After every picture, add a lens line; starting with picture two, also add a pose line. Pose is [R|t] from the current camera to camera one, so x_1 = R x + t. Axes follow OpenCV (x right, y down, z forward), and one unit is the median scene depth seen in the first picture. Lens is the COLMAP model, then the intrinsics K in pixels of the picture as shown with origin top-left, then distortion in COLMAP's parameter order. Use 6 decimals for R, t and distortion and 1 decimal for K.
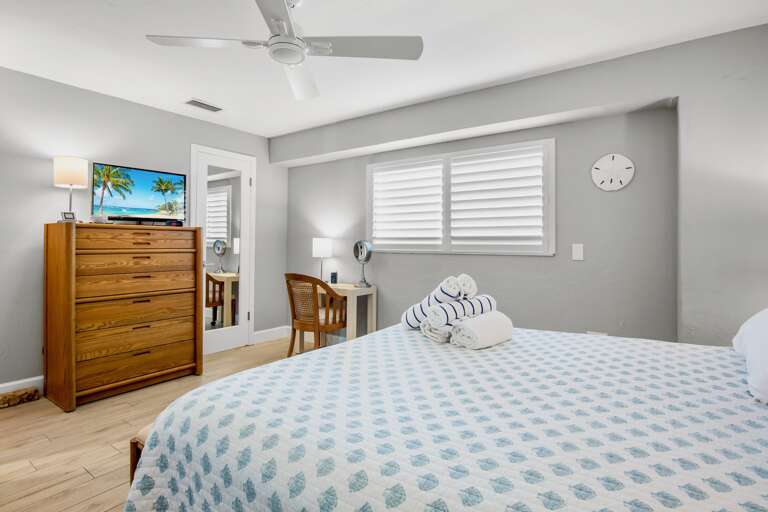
lens RADIAL K [[366.3, 0, 384.0], [0, 366.3, 256.0], [0, 0, 1]] dist [-0.000624, -0.000054]
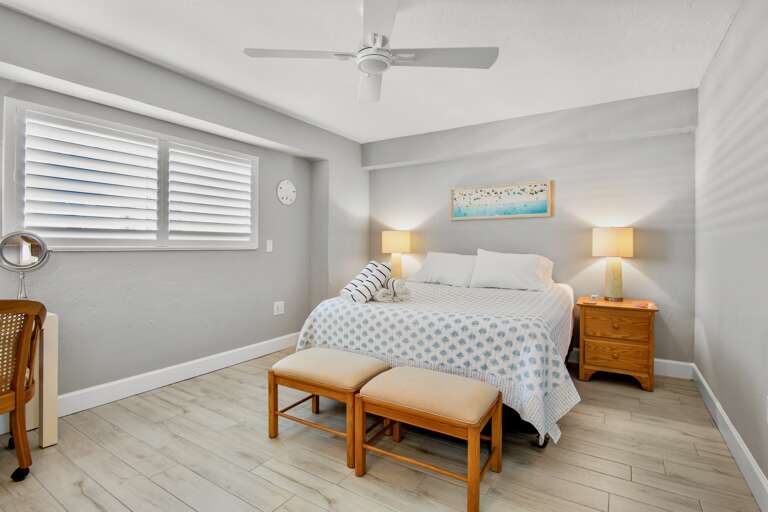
lens RADIAL K [[376.0, 0, 384.4], [0, 376.0, 242.3], [0, 0, 1]] dist [-0.000011, -0.000010]
pose [[-0.003116, -0.001876, 0.999993, -0.825651], [0.018456, 0.999828, 0.001933, -0.019249], [-0.999825, 0.018462, -0.003081, 0.556950]]
